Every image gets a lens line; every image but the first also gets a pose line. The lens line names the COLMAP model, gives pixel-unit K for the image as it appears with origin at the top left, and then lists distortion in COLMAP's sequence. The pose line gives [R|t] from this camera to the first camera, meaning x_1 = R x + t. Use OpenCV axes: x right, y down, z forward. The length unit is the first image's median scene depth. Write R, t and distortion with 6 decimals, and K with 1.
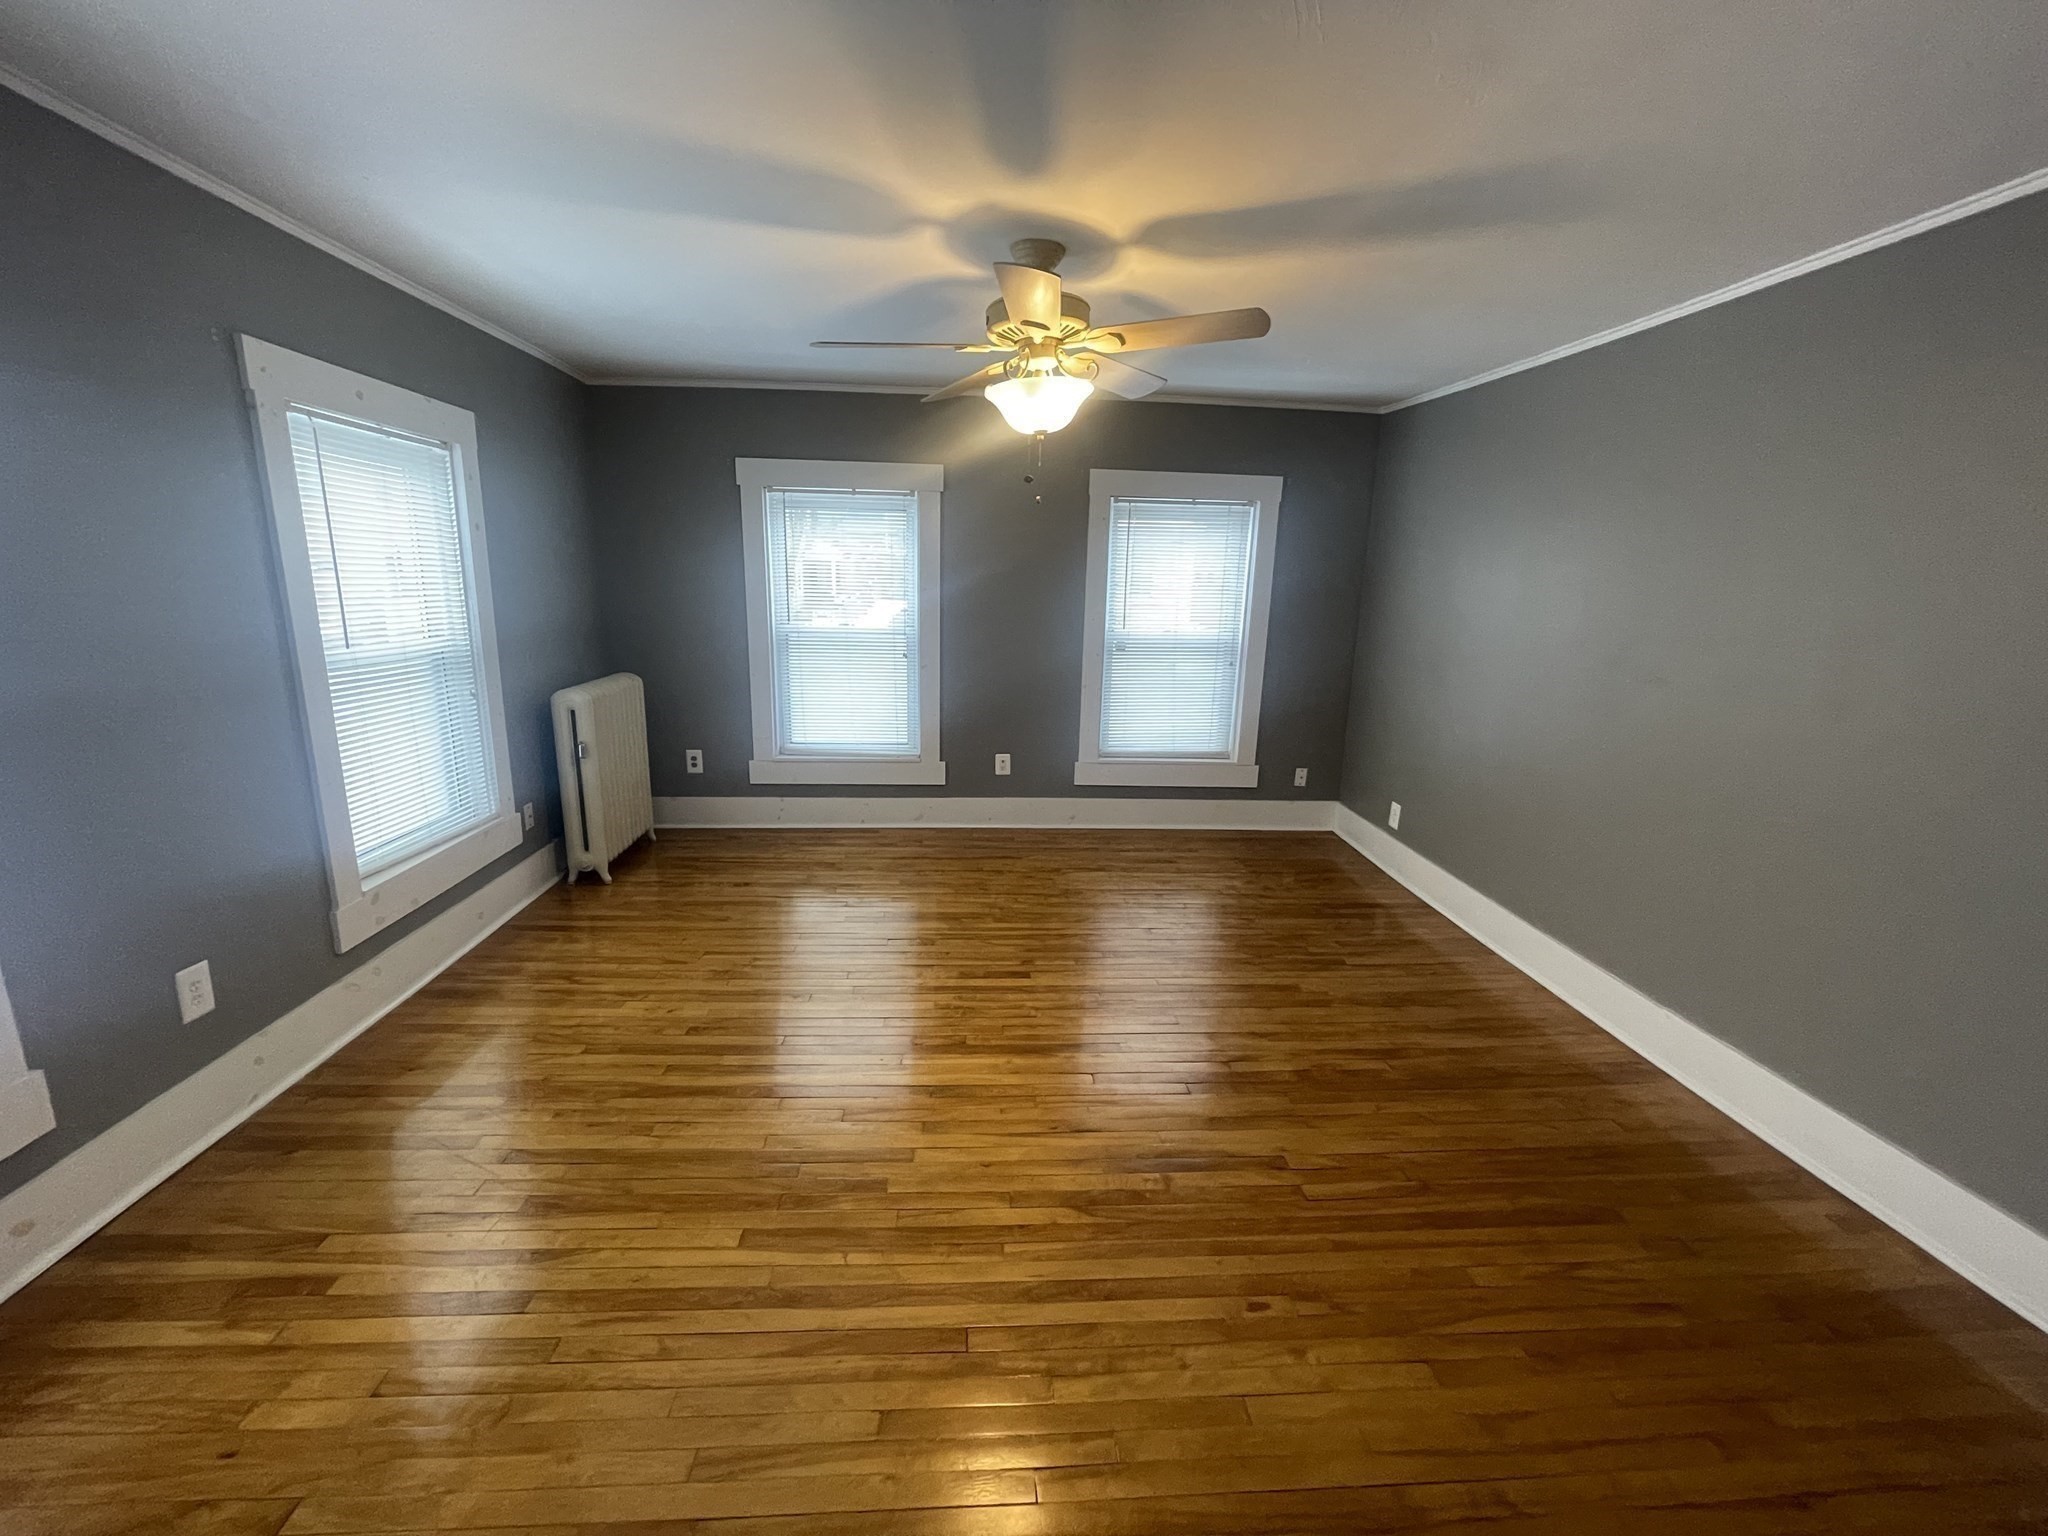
lens RADIAL K [[829.3, 0, 1012.3], [0, 829.3, 765.8], [0, 0, 1]] dist [-0.000428, 0.000137]
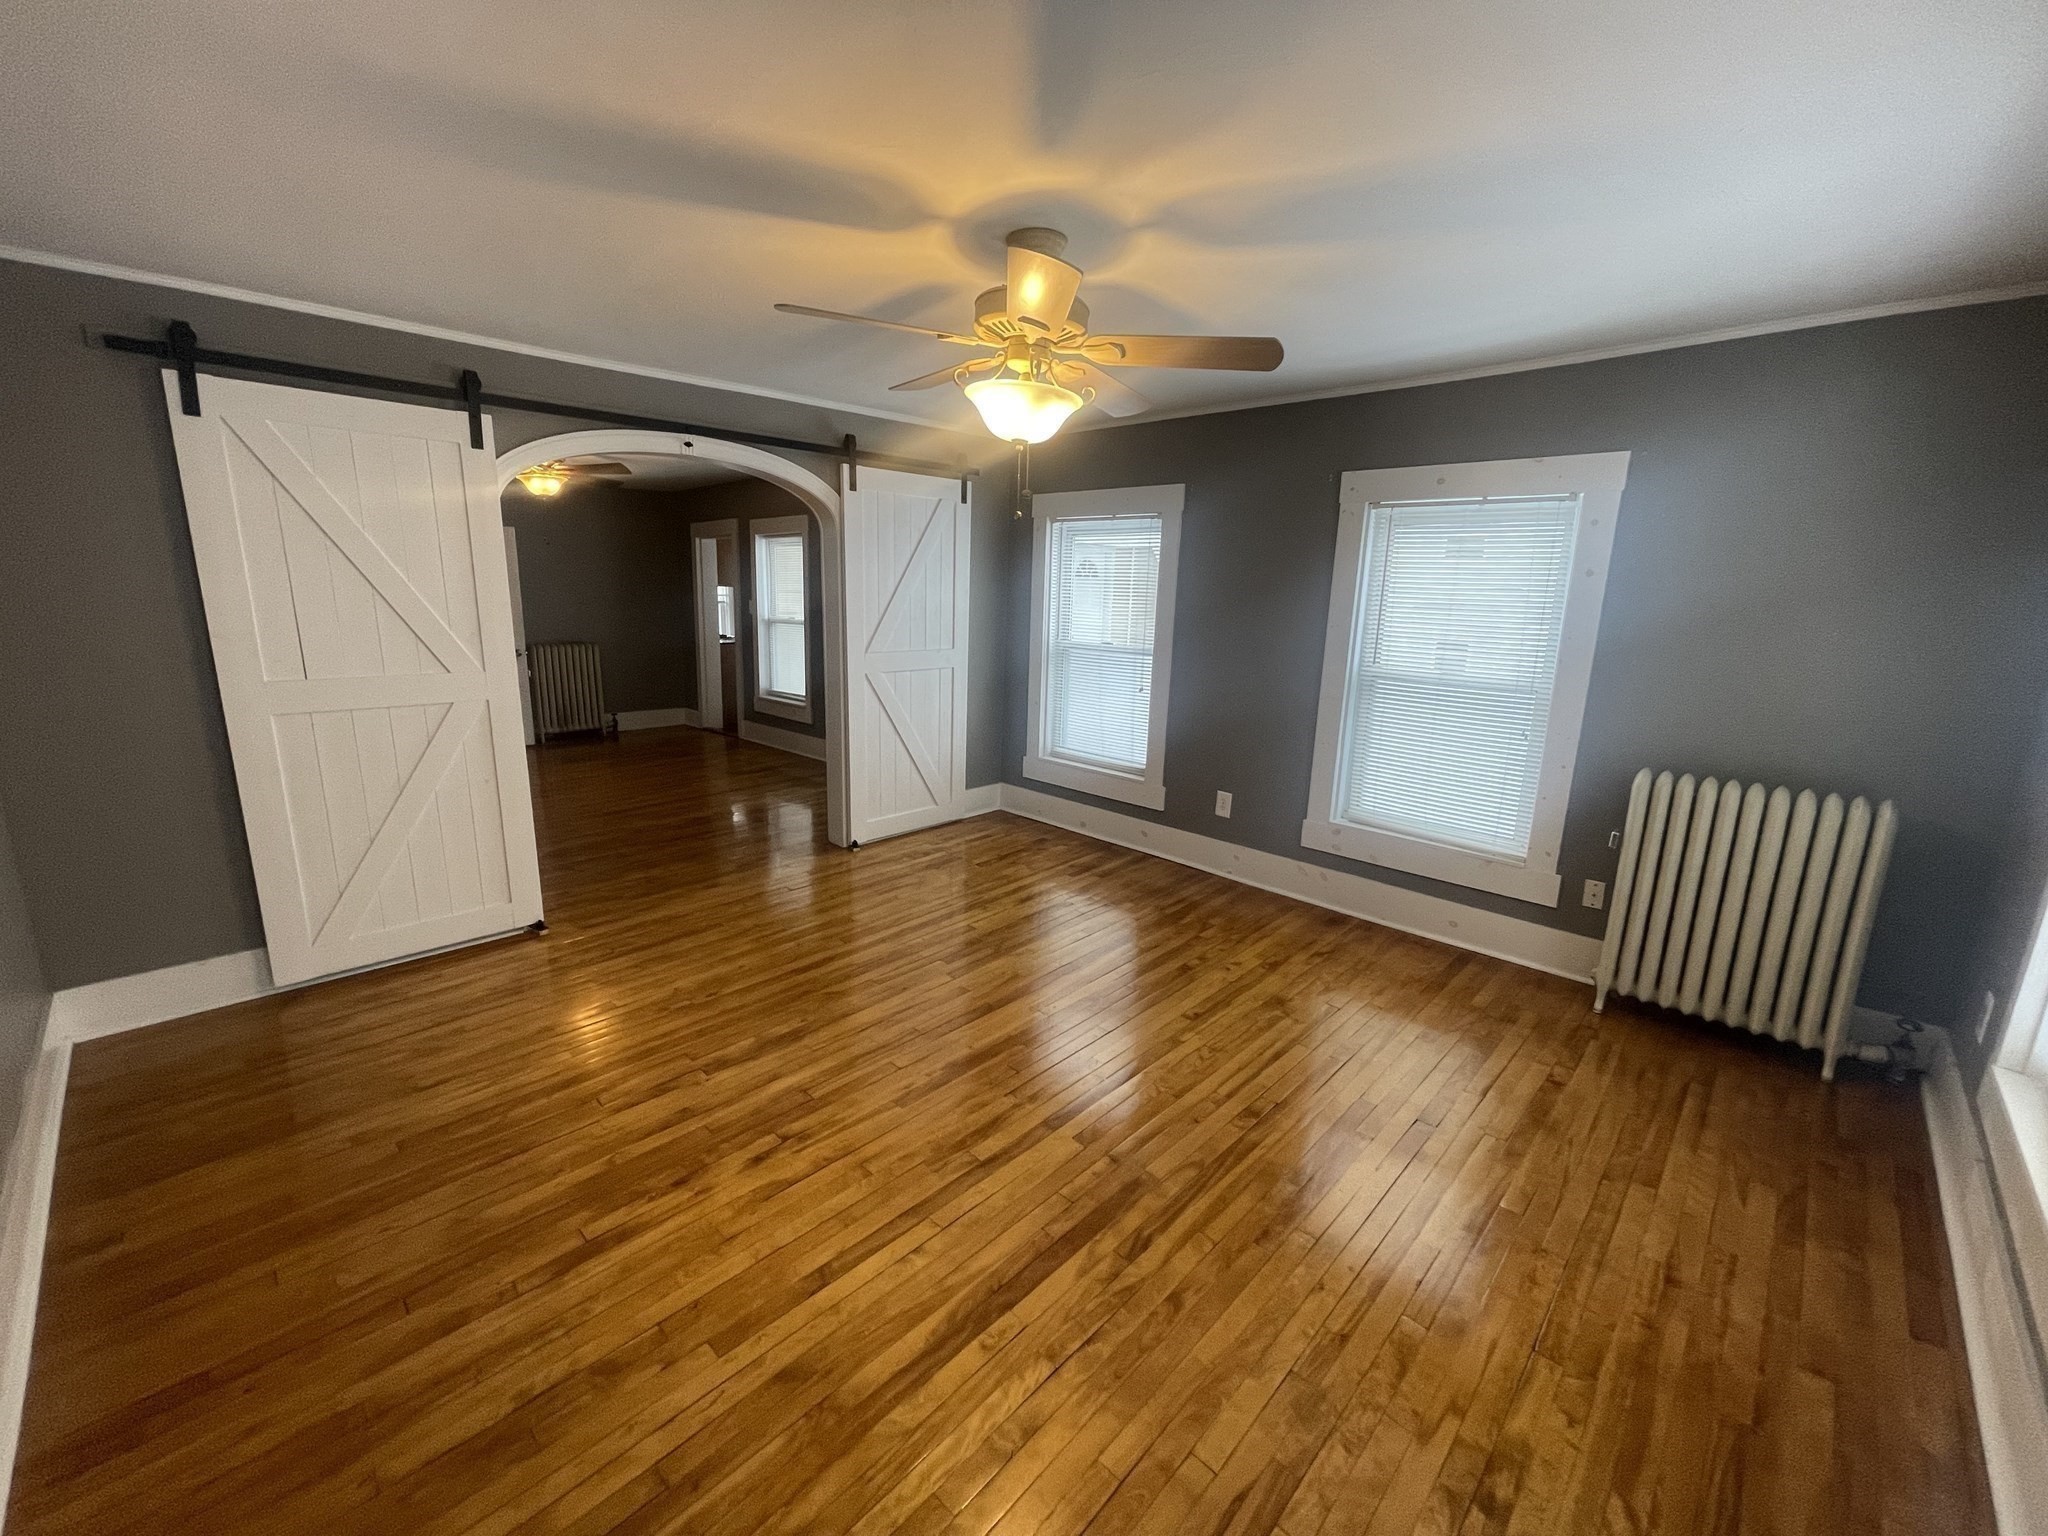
lens RADIAL K [[829.3, 0, 1012.3], [0, 829.3, 765.8], [0, 0, 1]] dist [-0.000428, 0.000137]
pose [[-0.748879, 0.101938, -0.654820, 0.658452], [-0.185852, 0.916142, 0.355167, -0.389344], [0.636113, 0.387677, -0.667134, 1.703859]]
